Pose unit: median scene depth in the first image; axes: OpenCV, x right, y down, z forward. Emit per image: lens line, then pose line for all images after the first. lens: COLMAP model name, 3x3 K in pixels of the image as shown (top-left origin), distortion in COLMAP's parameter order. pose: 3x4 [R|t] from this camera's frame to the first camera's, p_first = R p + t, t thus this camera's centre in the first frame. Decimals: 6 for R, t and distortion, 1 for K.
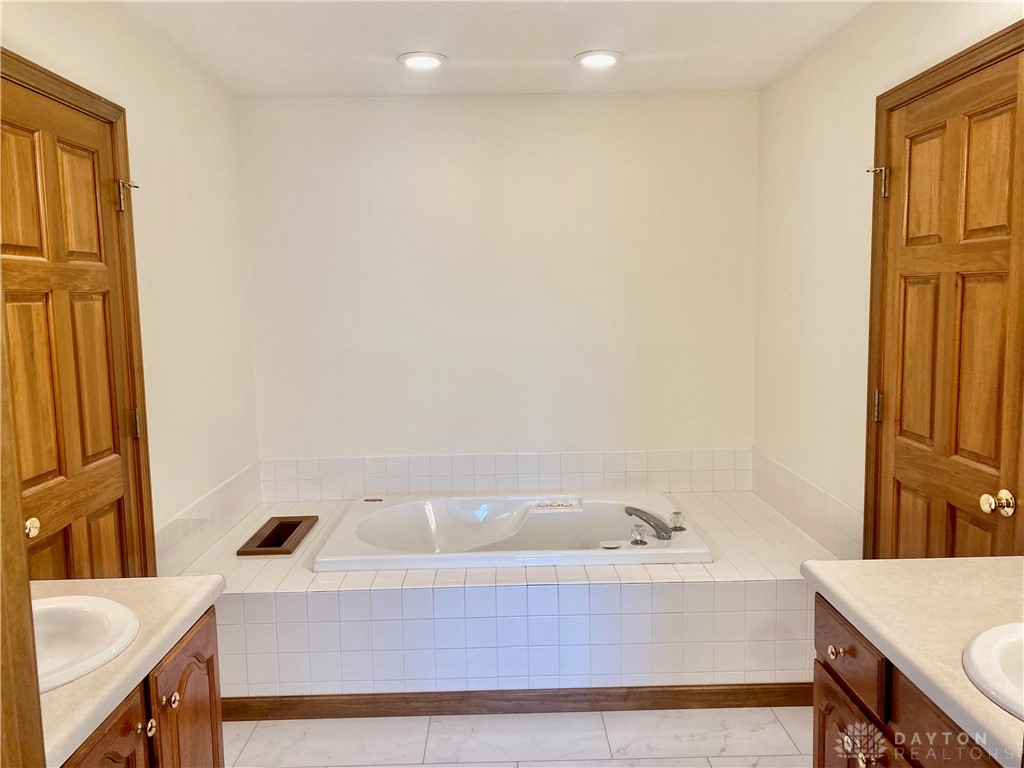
lens RADIAL K [[759.5, 0, 519.5], [0, 759.5, 380.8], [0, 0, 1]] dist [-0.003329, -0.016044]
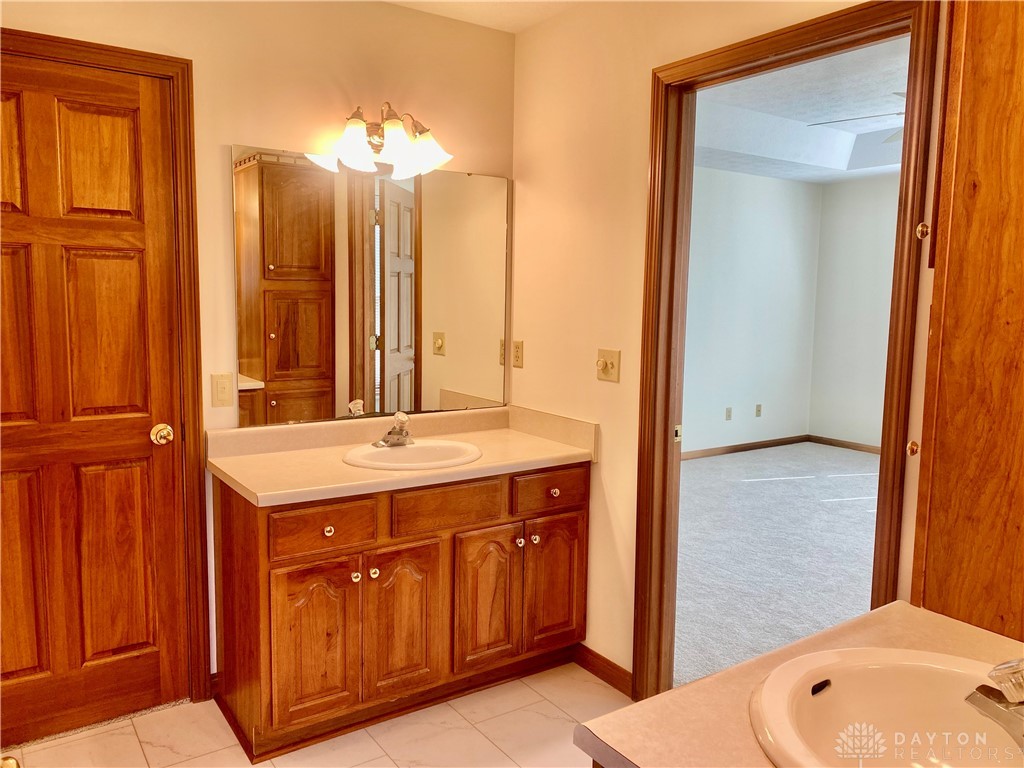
lens RADIAL K [[759.5, 0, 513.6], [0, 759.5, 383.0], [0, 0, 1]] dist [-0.003329, -0.016044]
pose [[-0.548266, -0.090575, 0.831385, -0.705038], [0.075645, 0.984672, 0.157160, -0.077054], [-0.832876, 0.149055, -0.533010, 1.136735]]
